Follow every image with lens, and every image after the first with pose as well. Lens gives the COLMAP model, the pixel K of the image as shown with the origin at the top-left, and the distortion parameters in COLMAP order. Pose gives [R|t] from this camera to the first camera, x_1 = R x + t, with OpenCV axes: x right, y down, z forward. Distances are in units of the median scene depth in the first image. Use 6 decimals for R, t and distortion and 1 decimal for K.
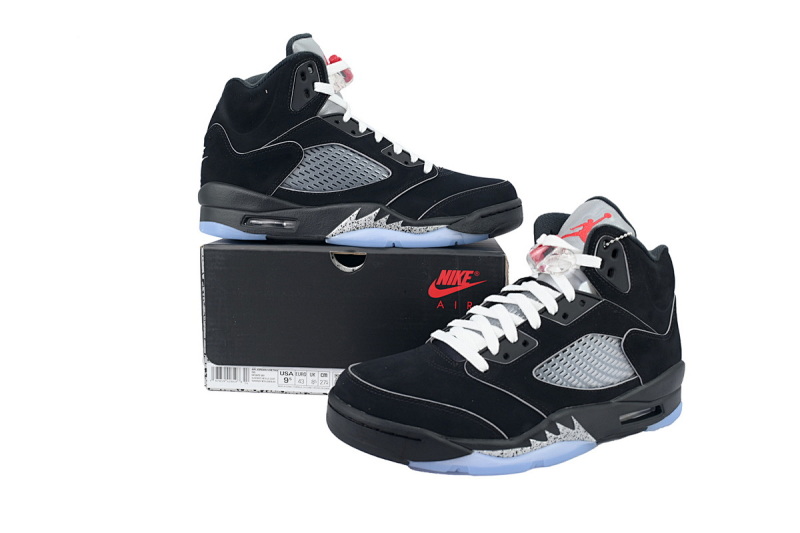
lens RADIAL K [[585.8, 0, 400.0], [0, 585.8, 266.5], [0, 0, 1]] dist [0.000192, 0.000420]
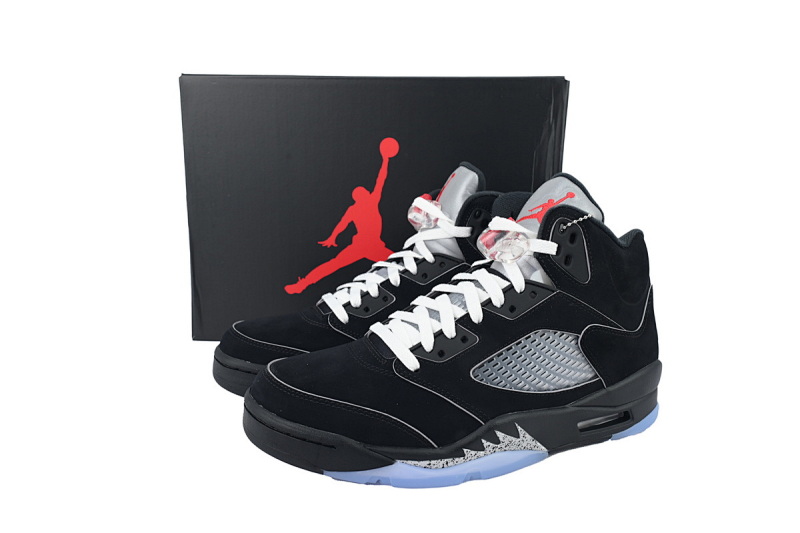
lens RADIAL K [[585.8, 0, 400.0], [0, 585.8, 266.5], [0, 0, 1]] dist [0.000192, 0.000420]
pose [[0.998470, 0.008345, -0.054670, 0.160566], [-0.007139, 0.999728, 0.022218, 0.002492], [0.054840, -0.021793, 0.998257, 0.113972]]
